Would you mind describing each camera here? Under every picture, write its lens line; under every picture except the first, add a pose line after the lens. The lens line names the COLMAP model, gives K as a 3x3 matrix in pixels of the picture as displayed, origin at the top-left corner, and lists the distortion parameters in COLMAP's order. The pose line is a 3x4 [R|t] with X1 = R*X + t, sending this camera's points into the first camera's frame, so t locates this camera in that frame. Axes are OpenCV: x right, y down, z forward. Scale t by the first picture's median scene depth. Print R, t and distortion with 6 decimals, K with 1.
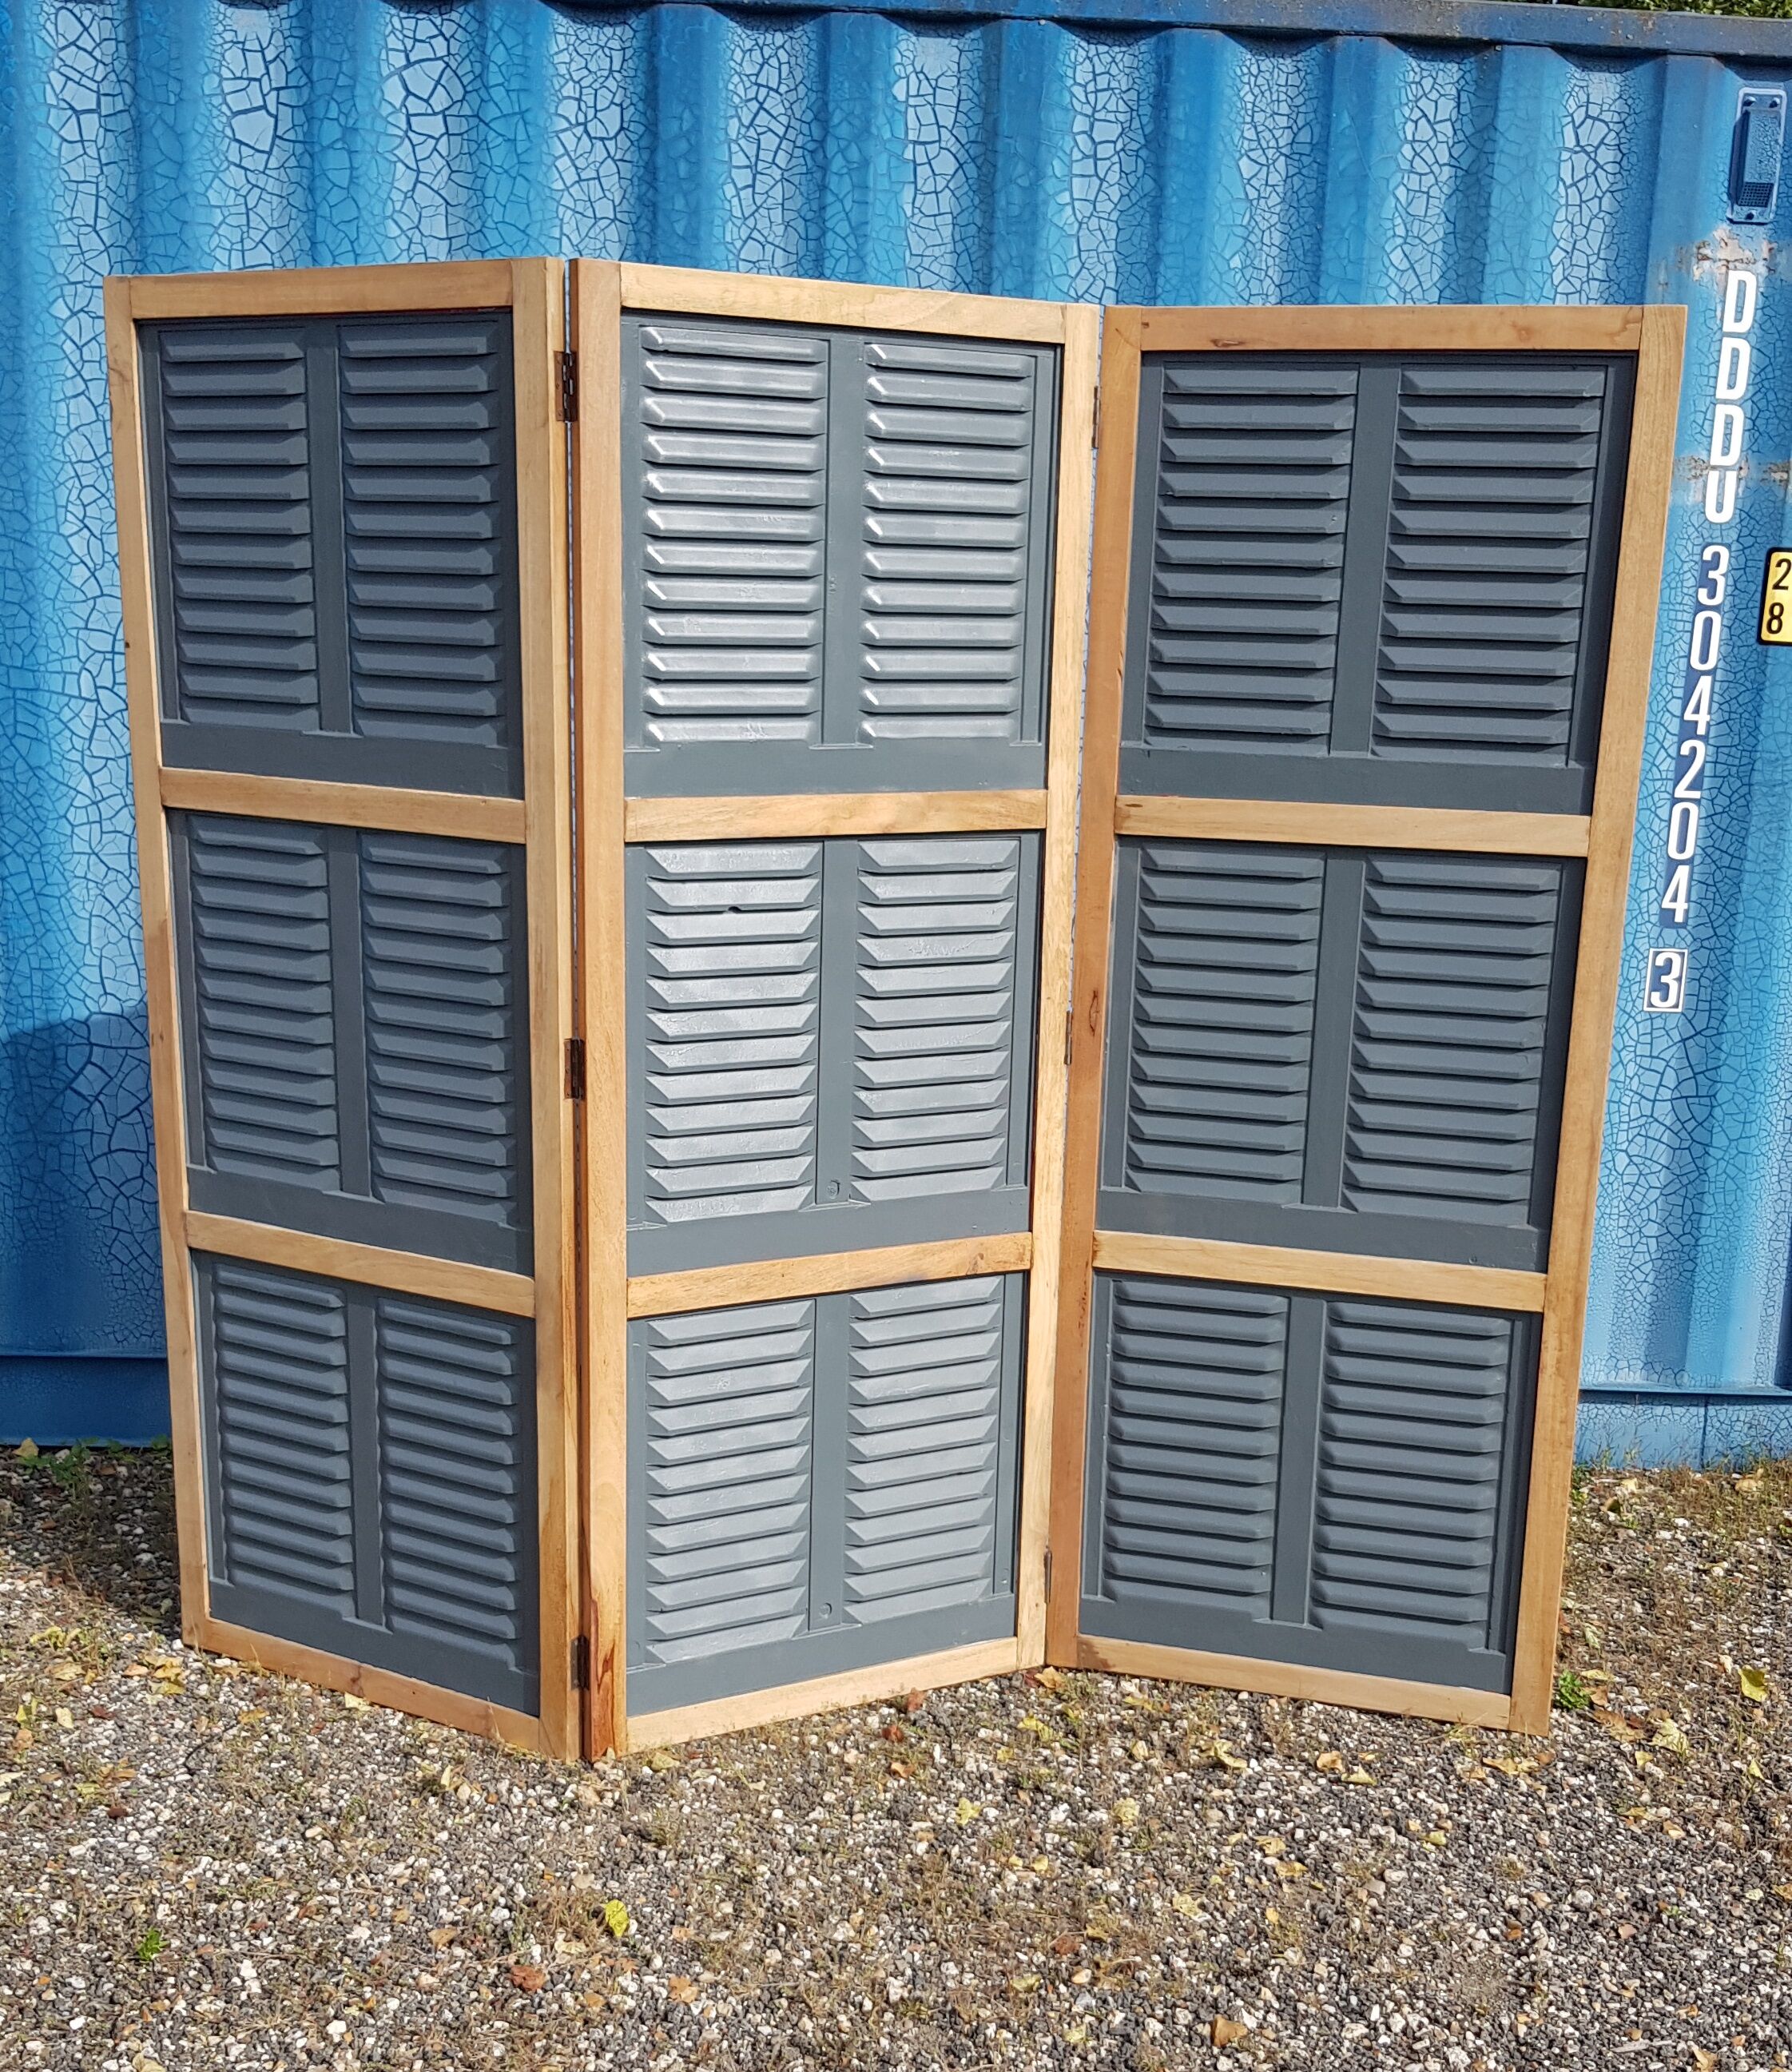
lens RADIAL K [[2496.2, 0, 897.3], [0, 2496.2, 1215.1], [0, 0, 1]] dist [0.022894, 0.000000]
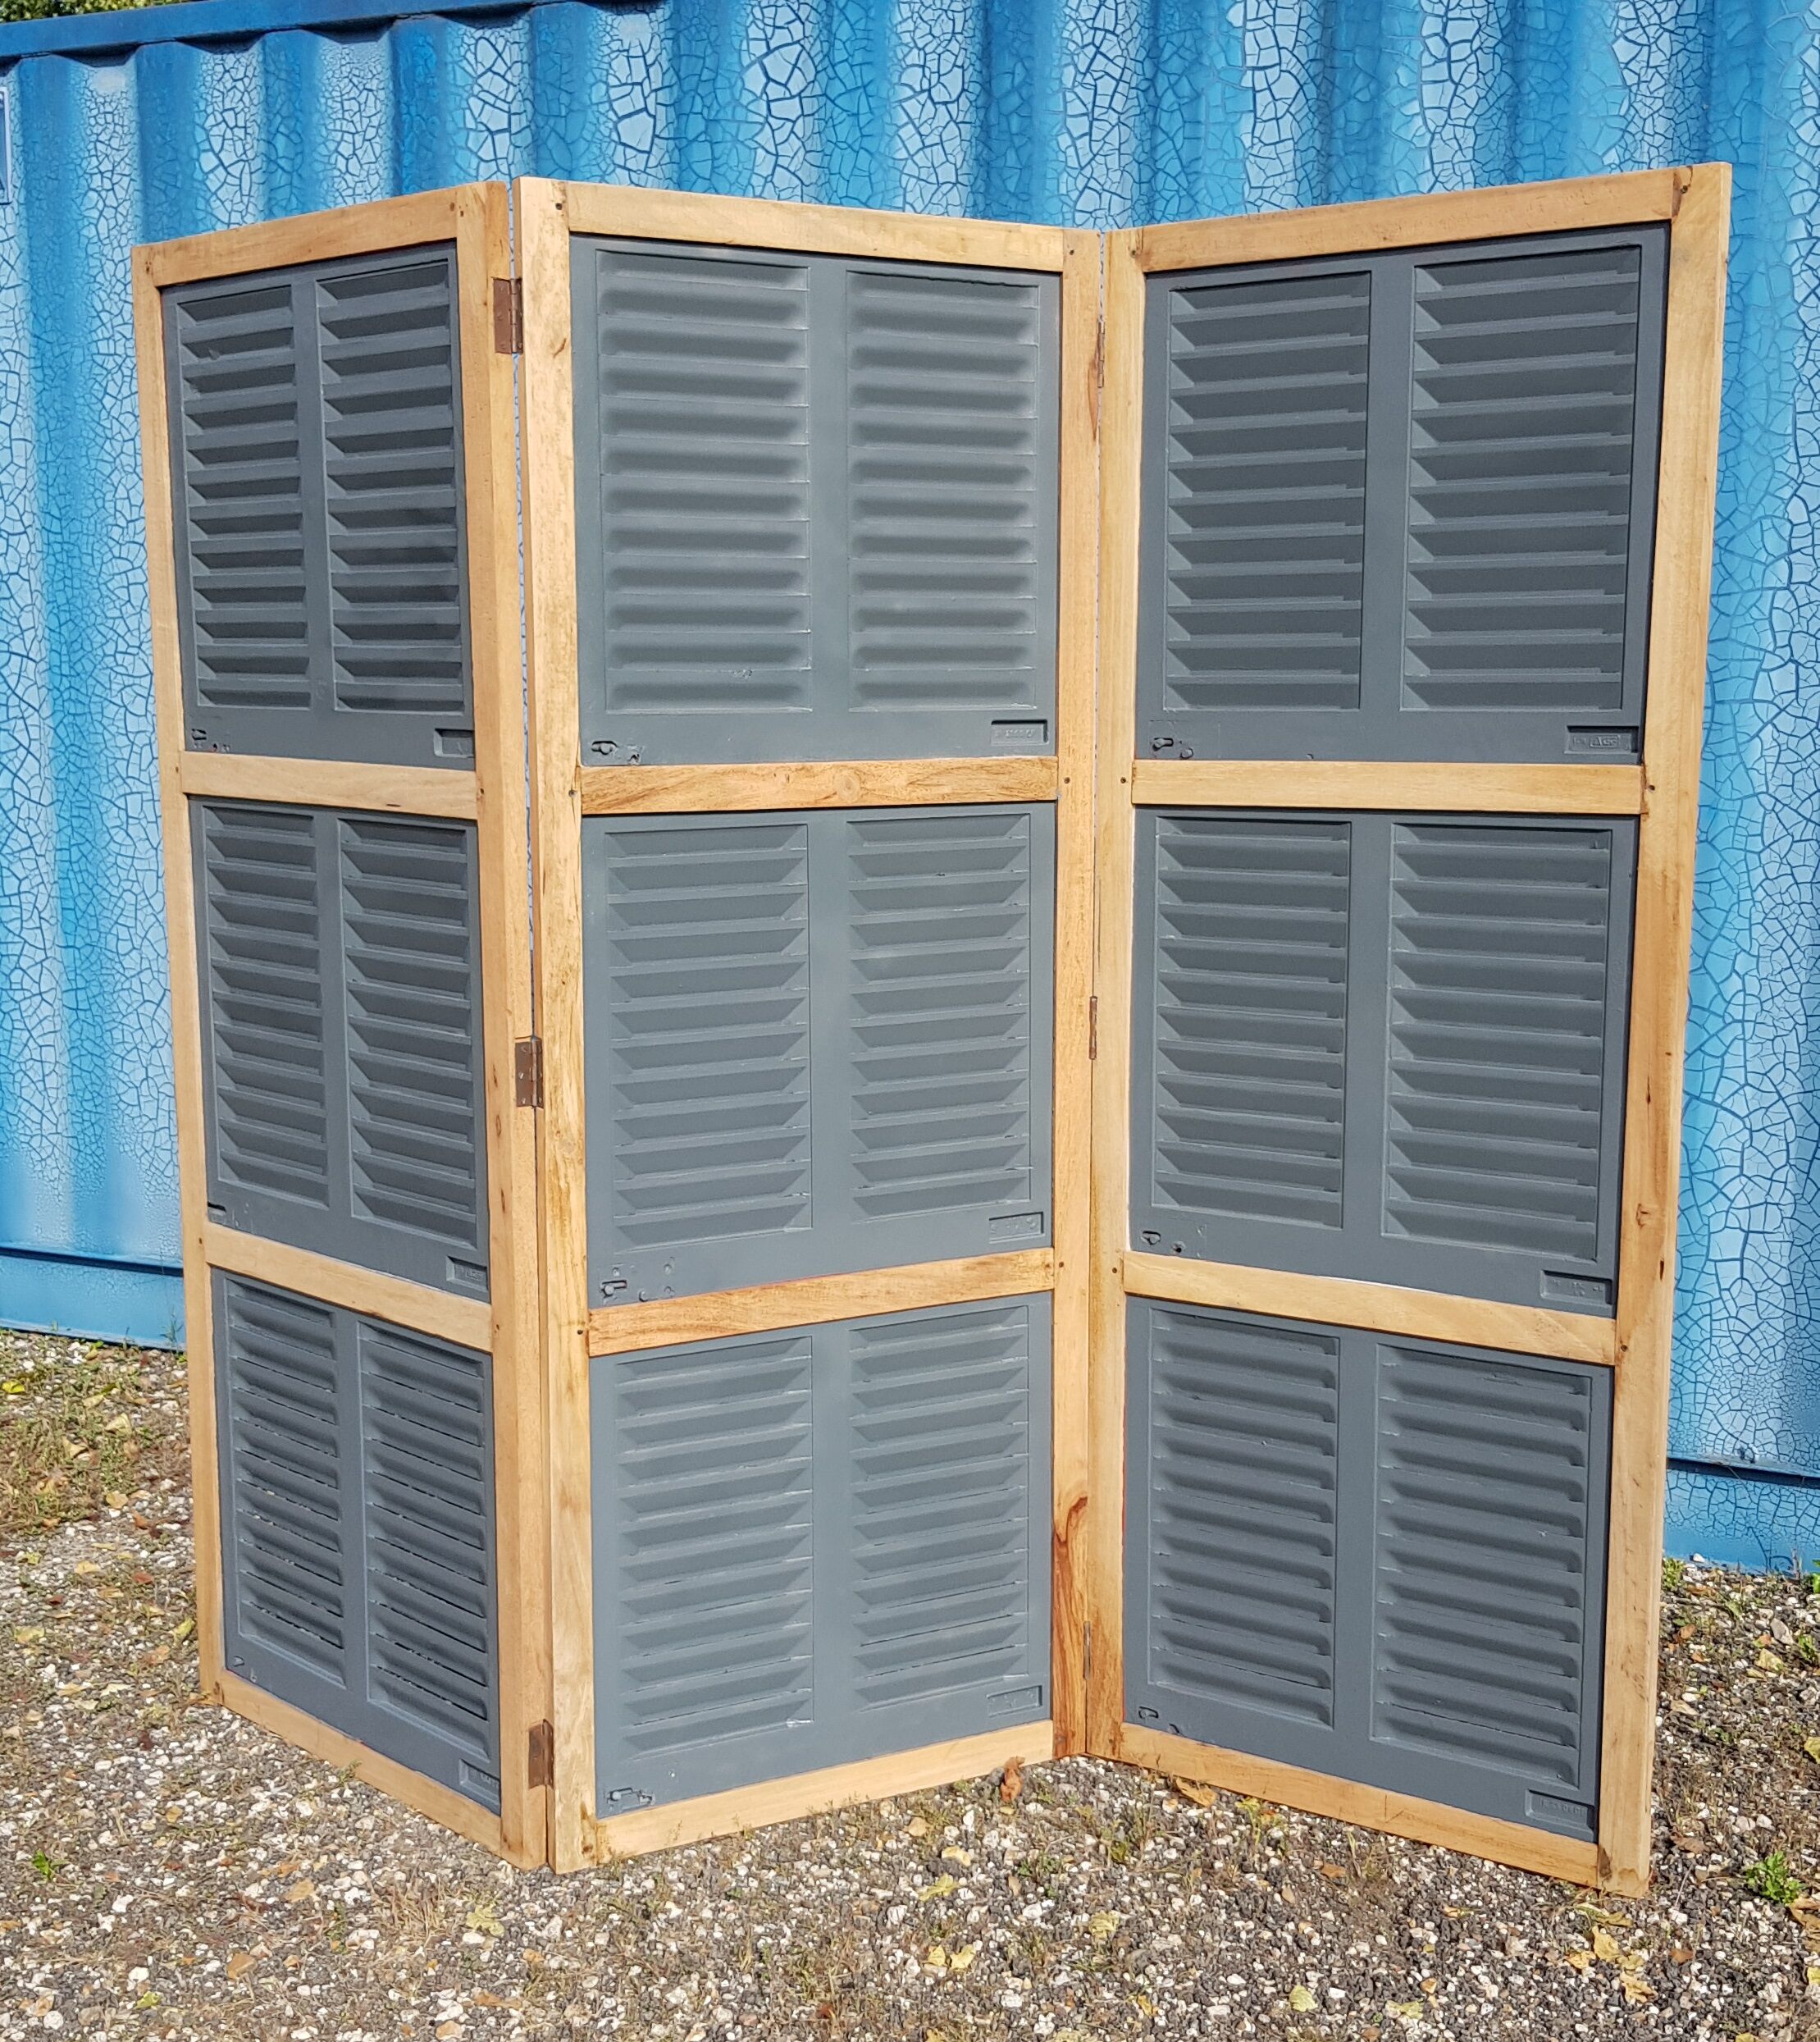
lens RADIAL K [[2660.0, 0, 918.6], [0, 2660.0, 1029.8], [0, 0, 1]] dist [0.034930, 0.000000]
pose [[0.905766, 0.035816, -0.422262, 0.327388], [-0.070011, 0.995377, -0.065748, -0.000647], [0.417955, 0.089115, 0.904086, 0.088188]]
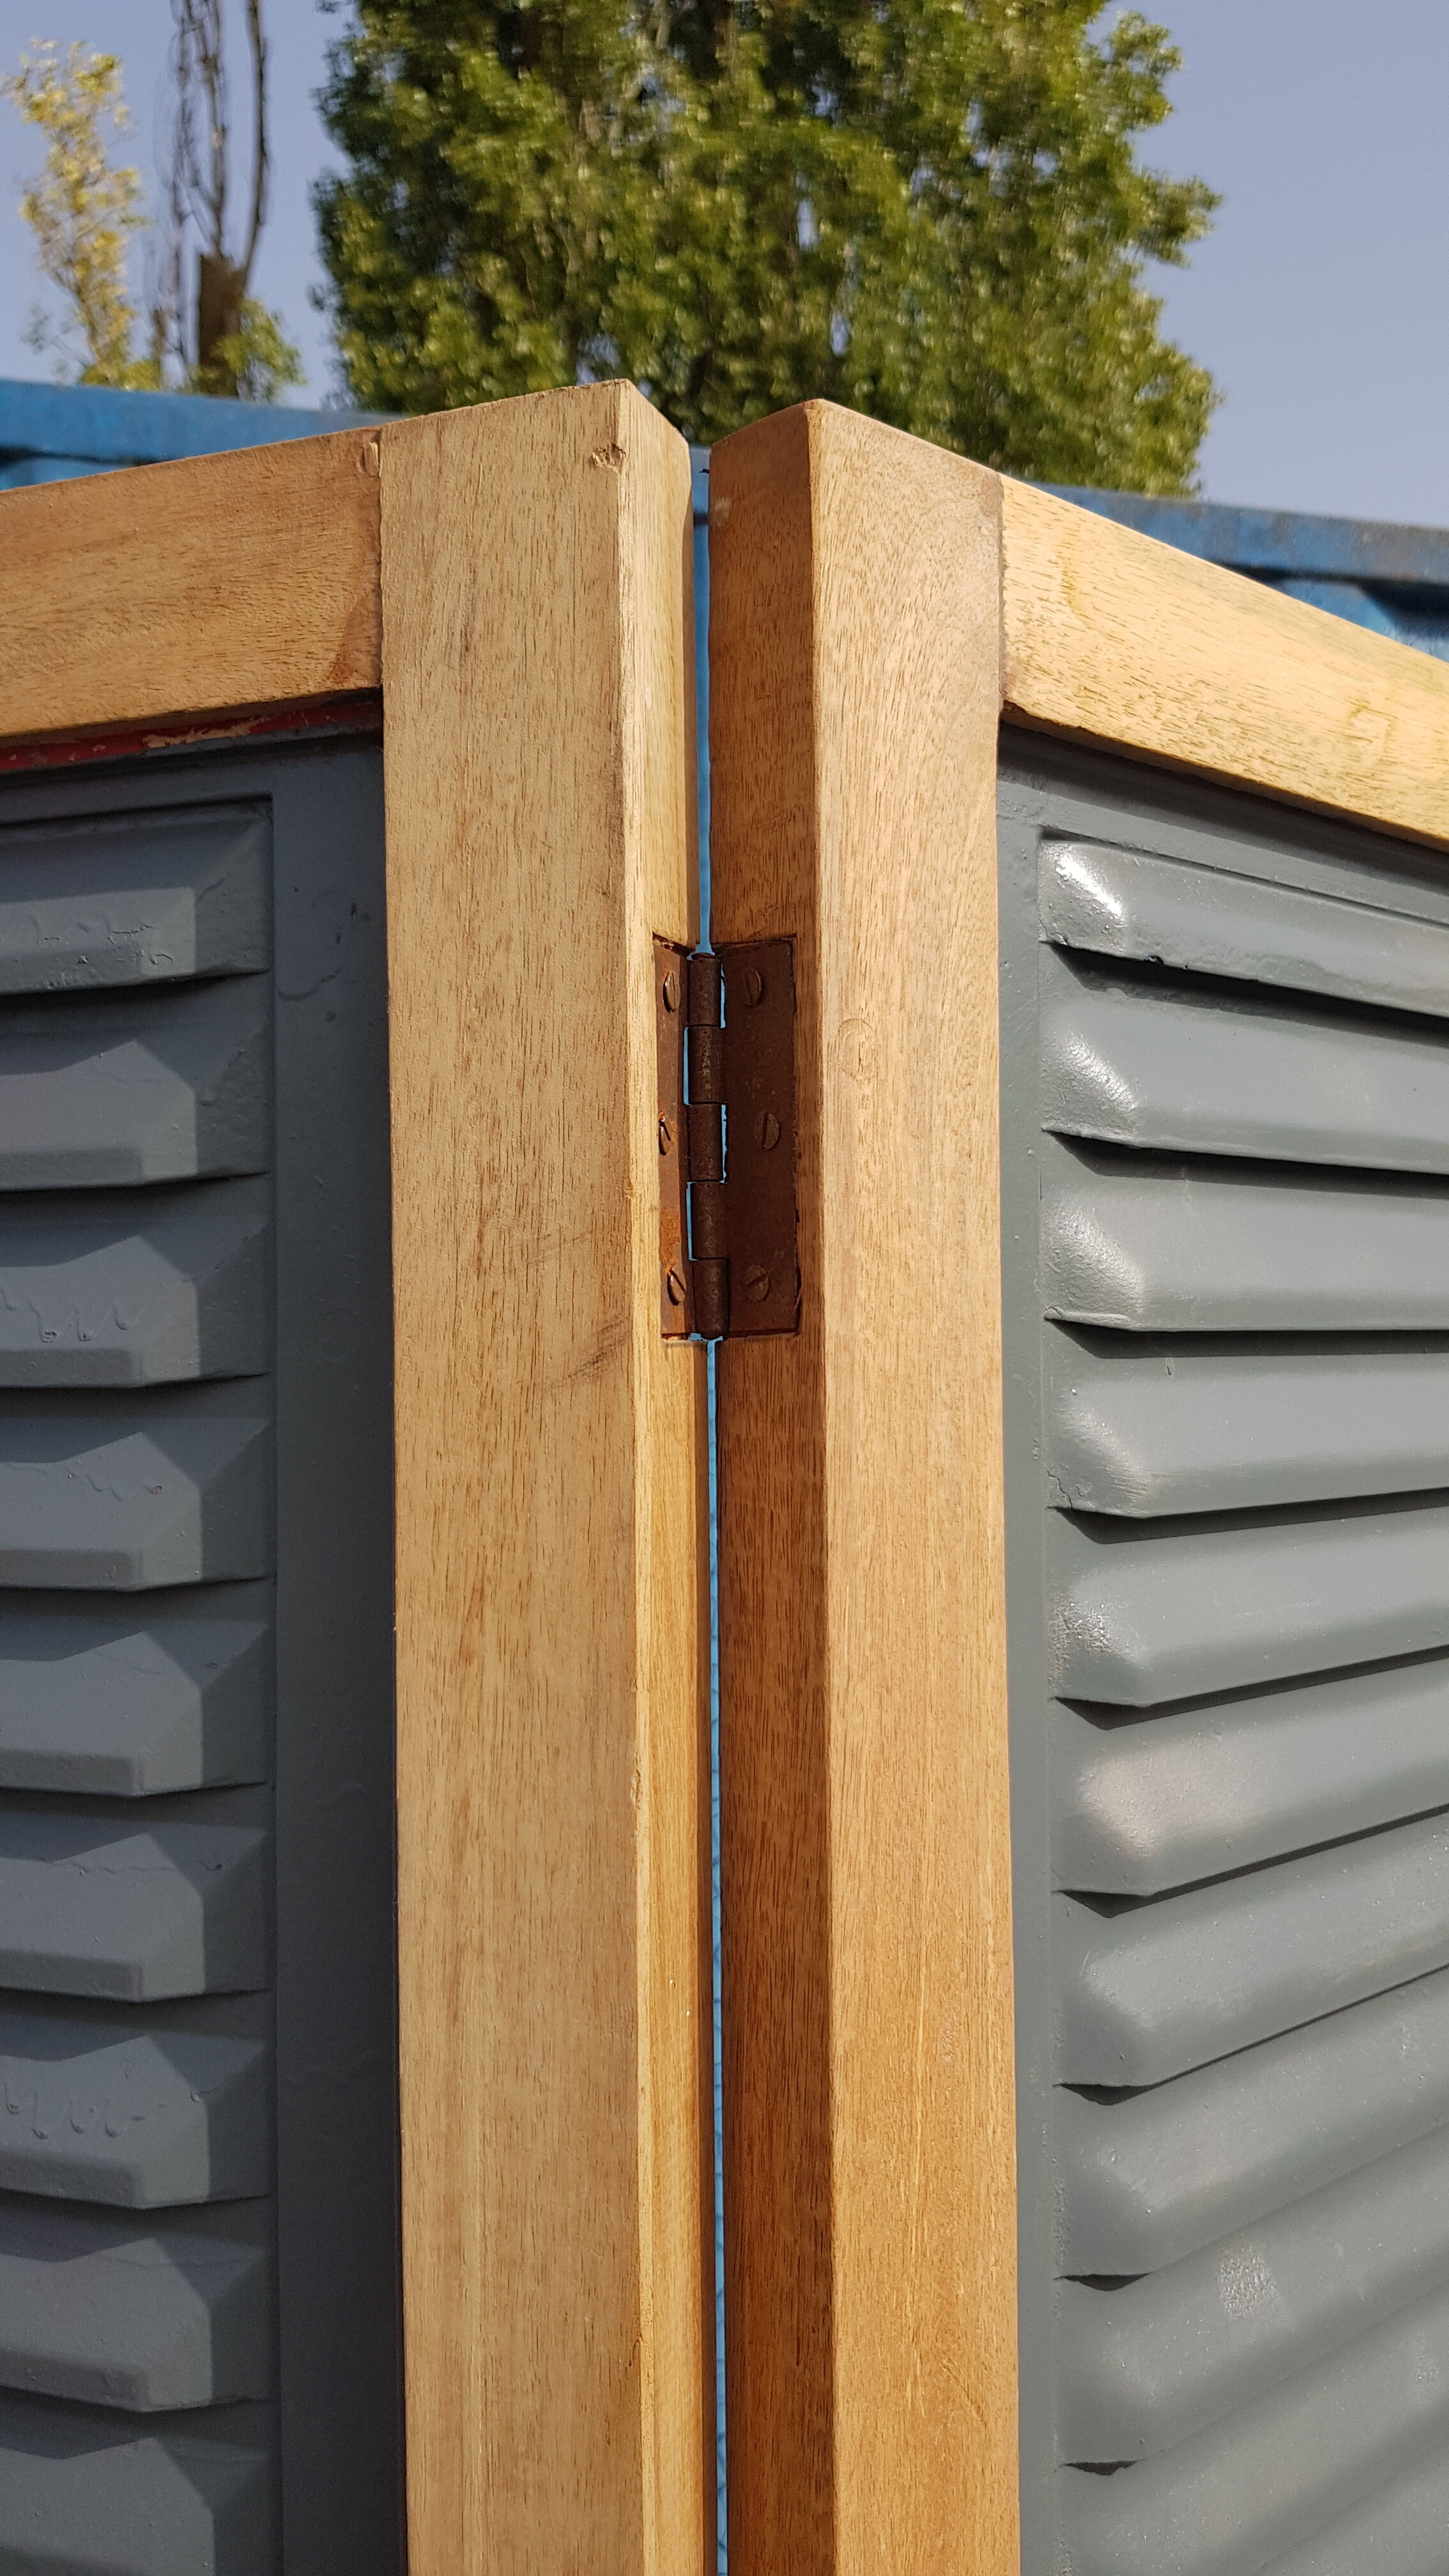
lens RADIAL K [[2016.9, 0, 734.6], [0, 2016.9, 1300.3], [0, 0, 1]] dist [0.039661, -0.087399]
pose [[0.977660, -0.031953, 0.207752, -0.114320], [0.086030, 0.962630, -0.256792, -0.204728], [-0.191783, 0.268928, 0.943873, 0.627308]]
